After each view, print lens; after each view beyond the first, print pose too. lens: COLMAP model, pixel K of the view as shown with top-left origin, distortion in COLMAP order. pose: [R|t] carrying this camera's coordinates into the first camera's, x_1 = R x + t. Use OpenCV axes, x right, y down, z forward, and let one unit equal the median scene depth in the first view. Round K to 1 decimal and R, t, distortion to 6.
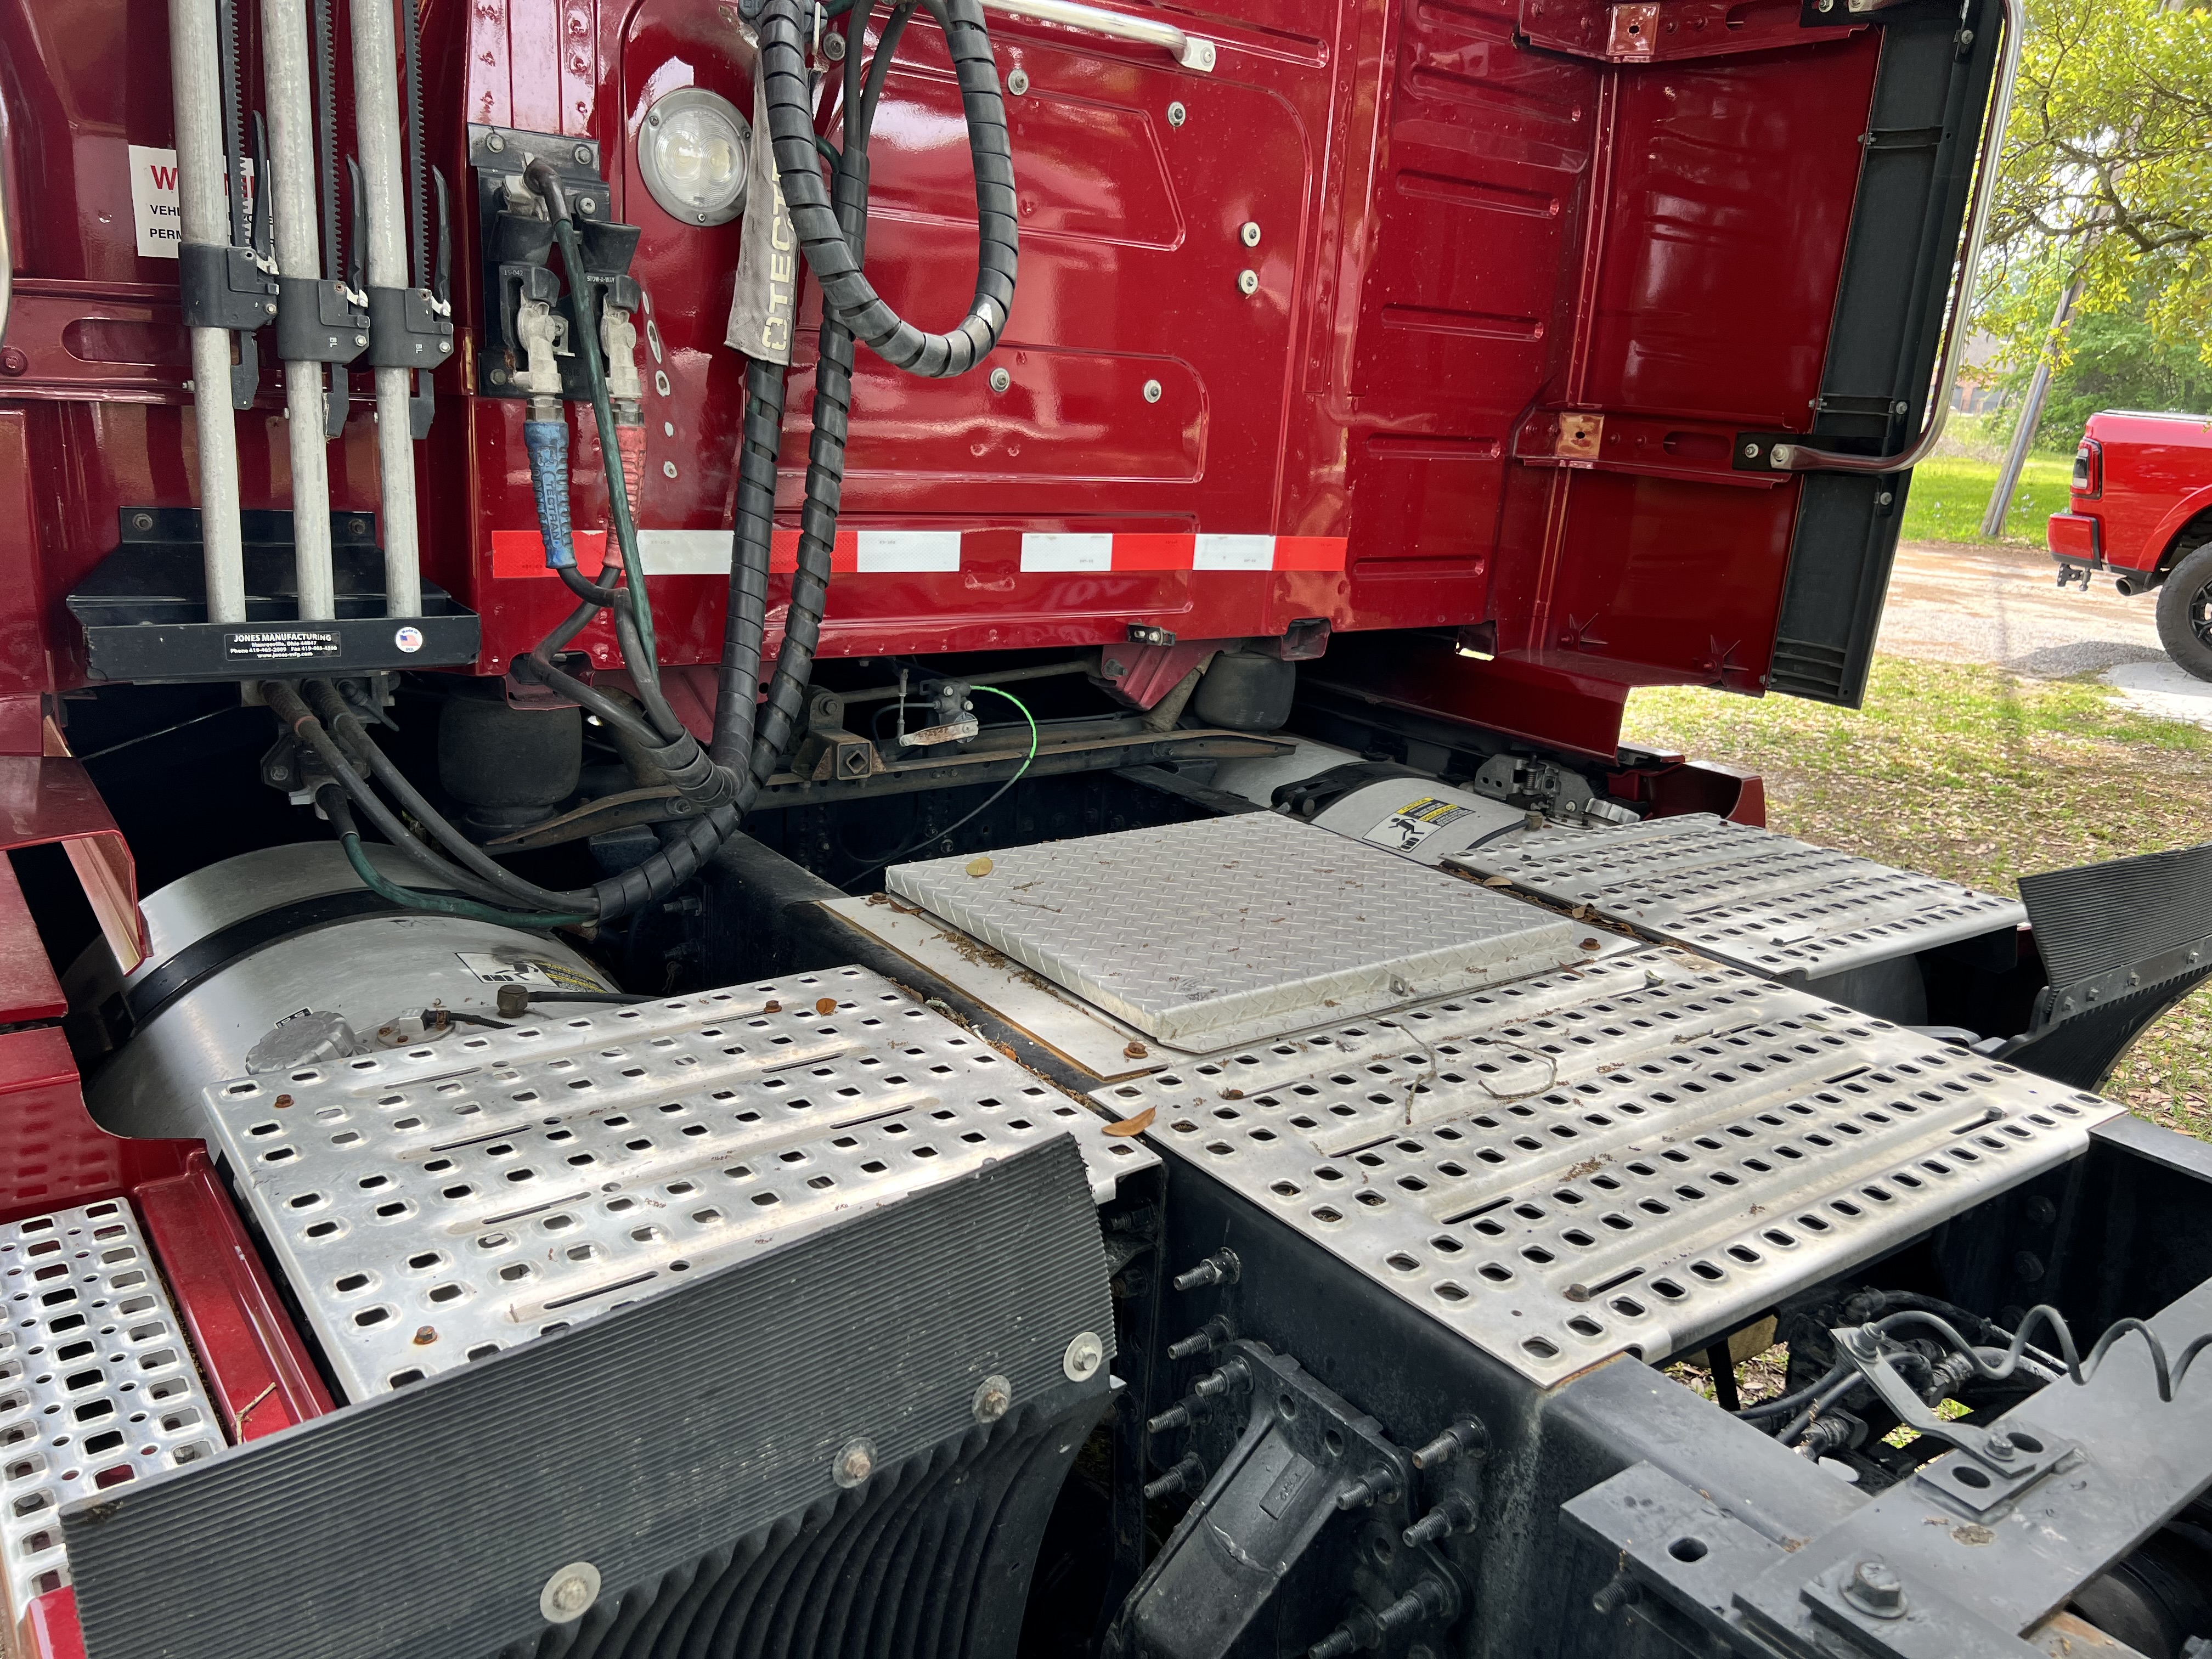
lens RADIAL K [[1676.0, 0, 1103.7], [0, 1676.0, 840.8], [0, 0, 1]] dist [0.089306, -0.182812]
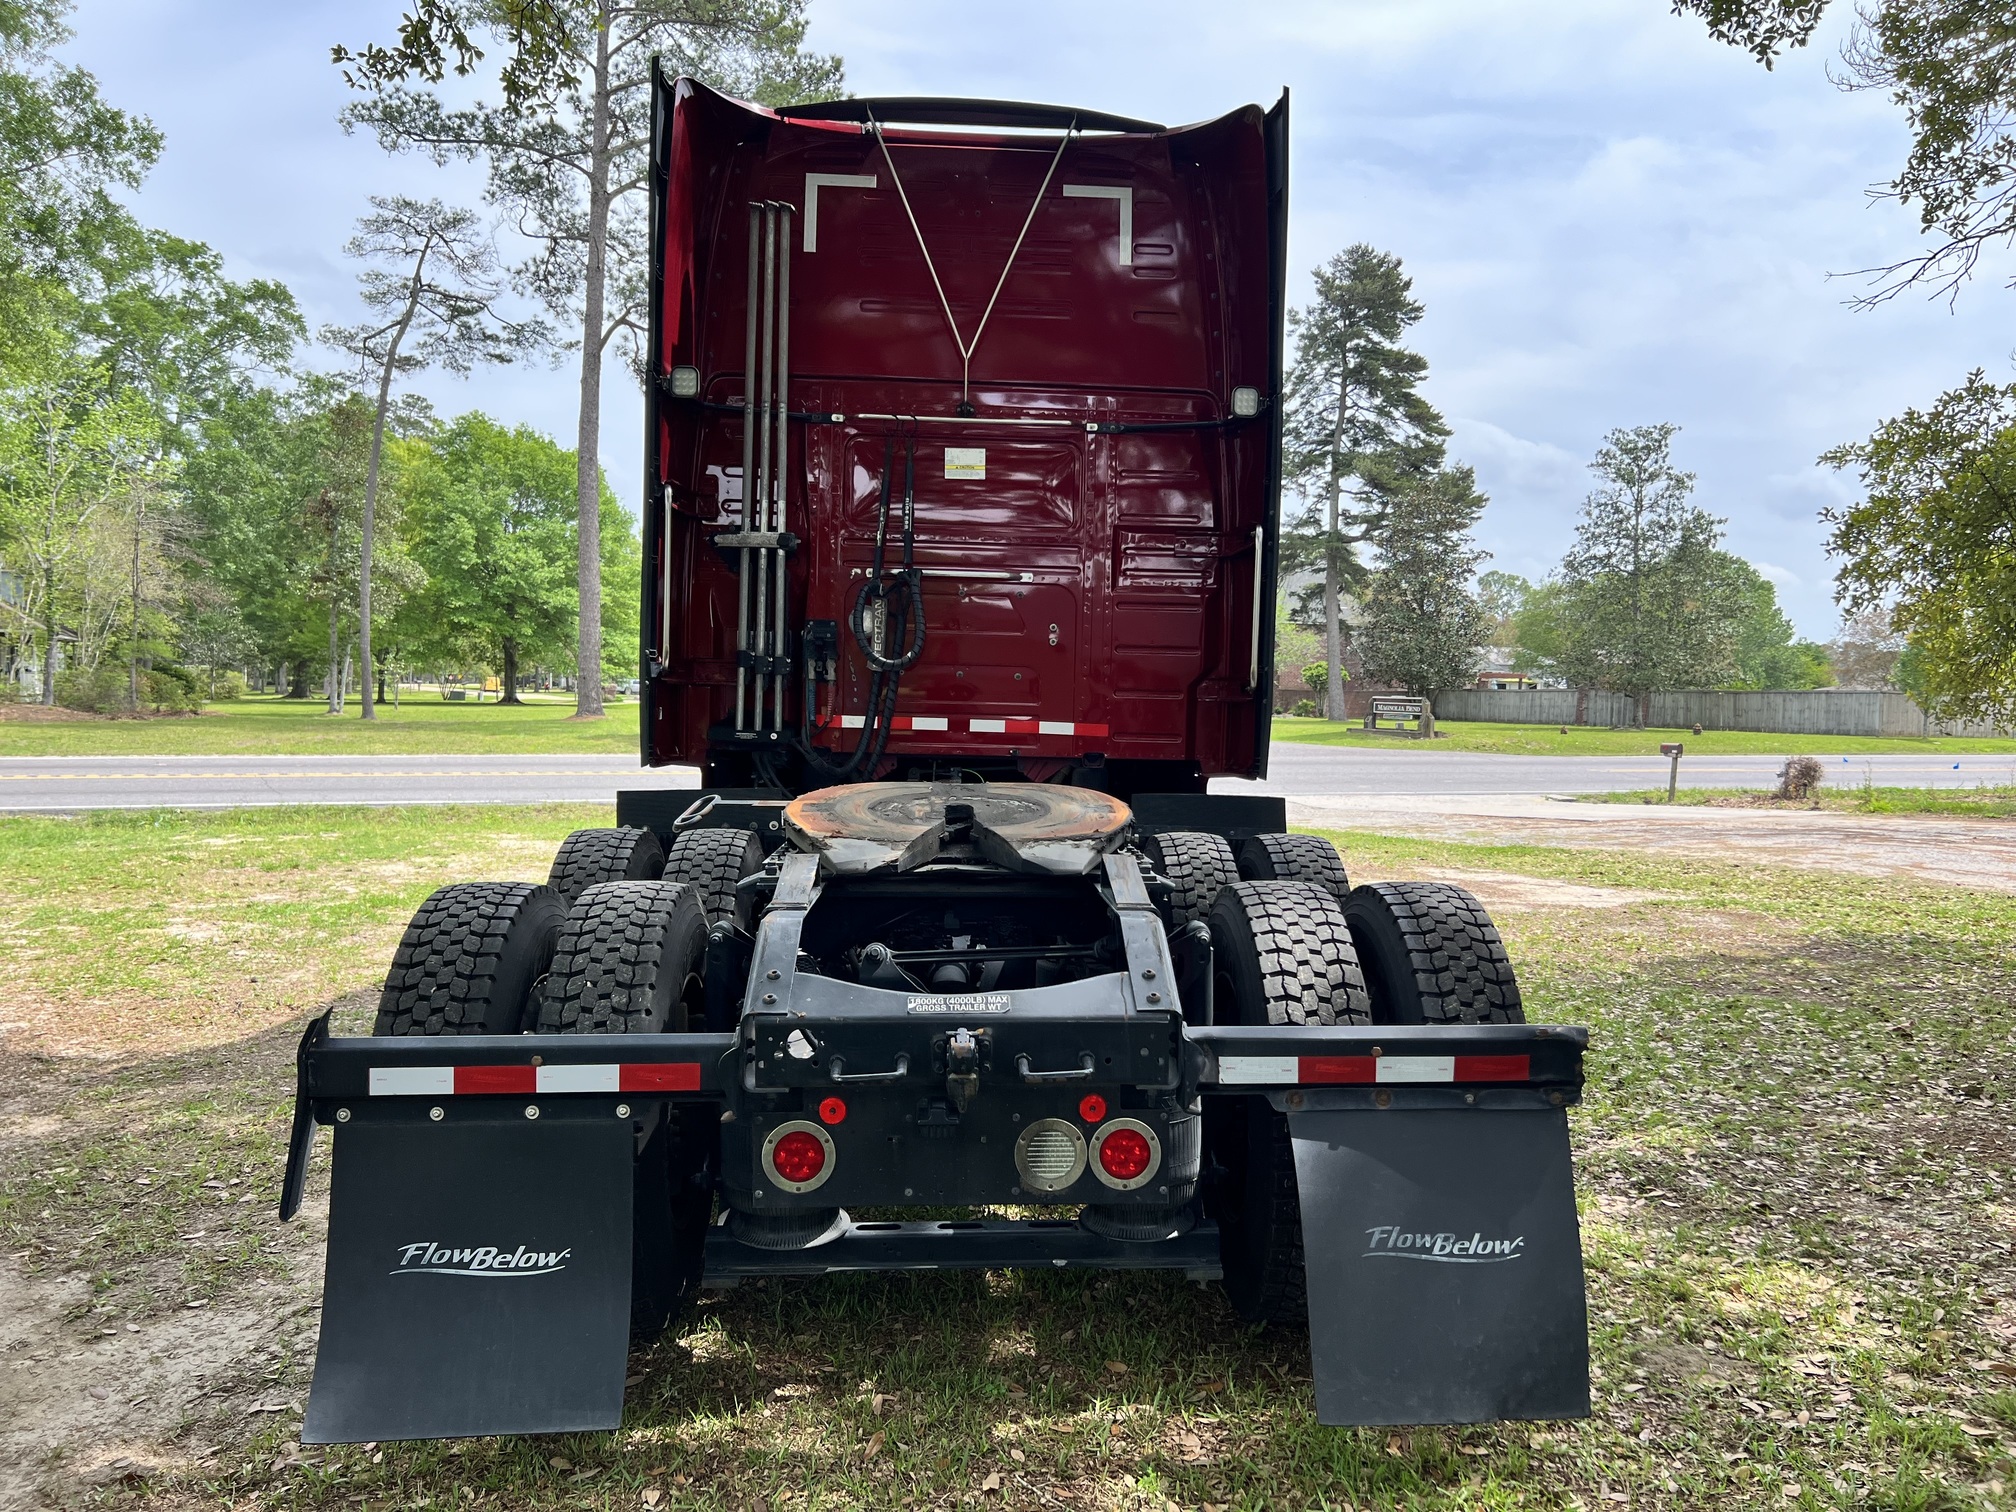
lens RADIAL K [[1519.3, 0, 1020.5], [0, 1519.3, 753.4], [0, 0, 1]] dist [0.078122, -0.091465]
pose [[0.835039, -0.027991, -0.549479, 1.634306], [-0.120313, 0.965245, -0.232008, 0.545075], [0.536876, 0.259845, 0.802649, -1.273099]]
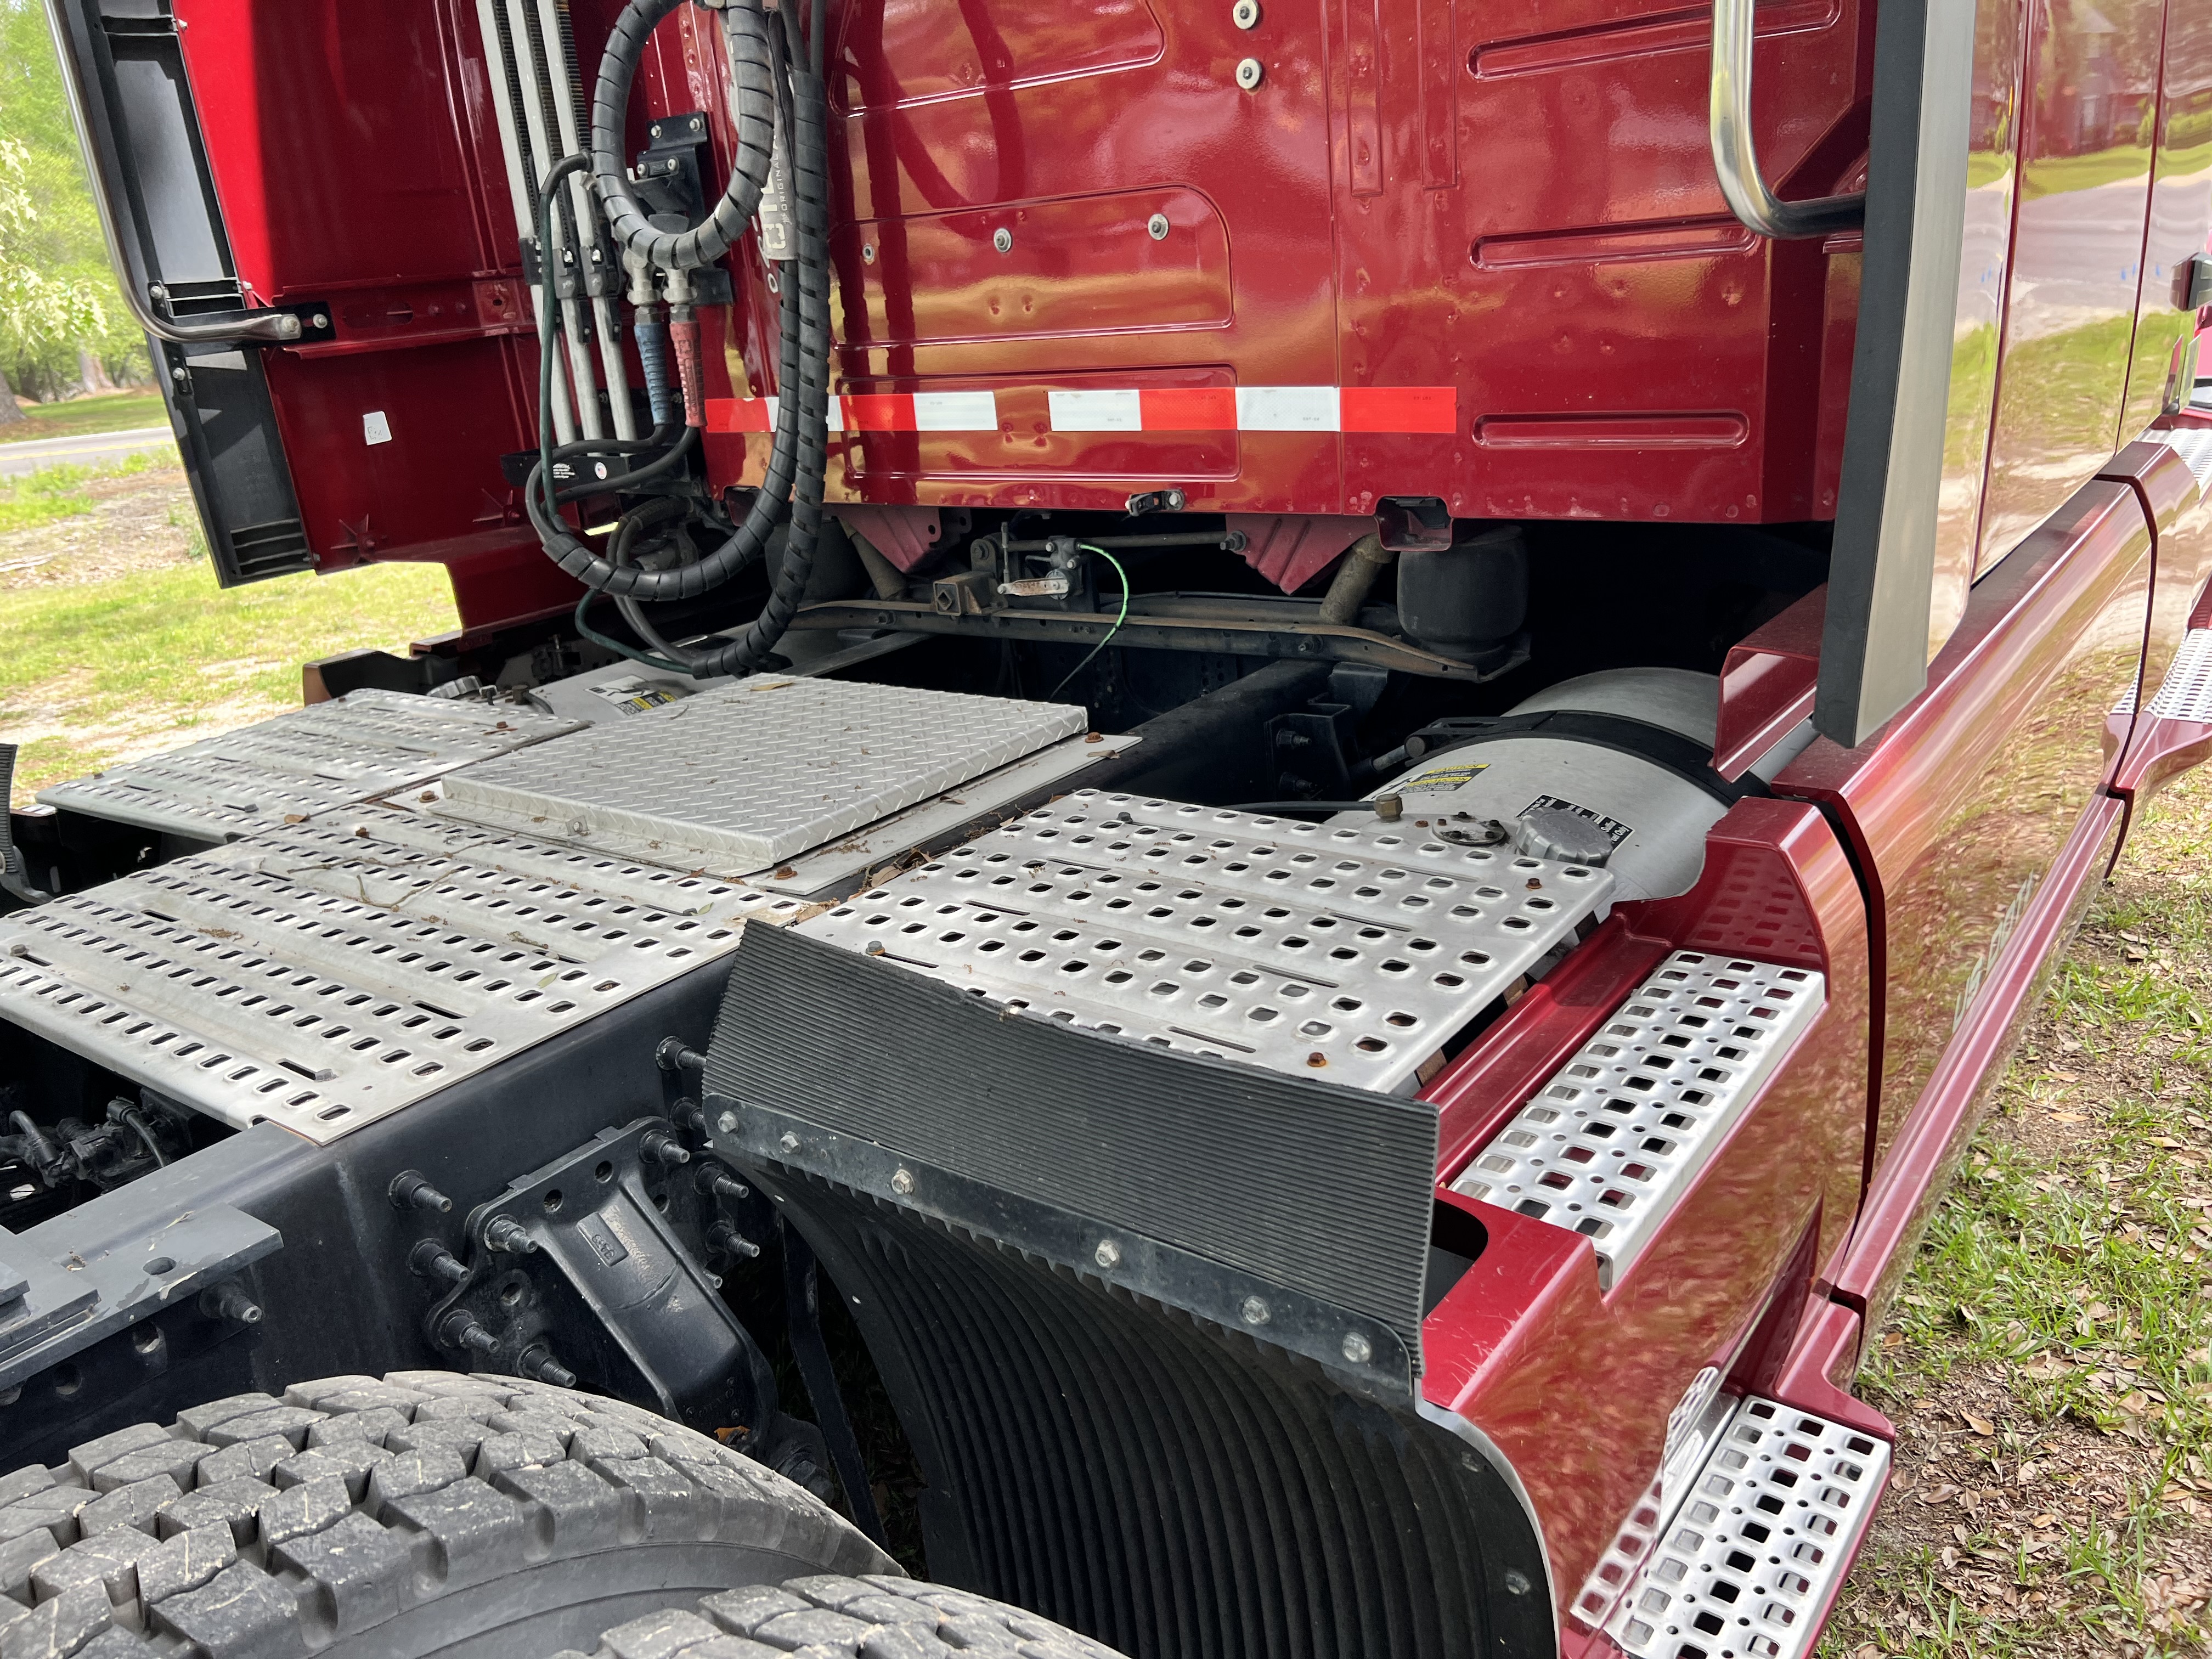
lens RADIAL K [[1674.0, 0, 1111.6], [0, 1674.0, 853.2], [0, 0, 1]] dist [0.046857, -0.055363]
pose [[0.270202, 0.241403, -0.932049, 0.963249], [-0.155925, 0.966250, 0.205059, -0.128612], [0.950094, 0.089923, 0.298724, 0.760860]]
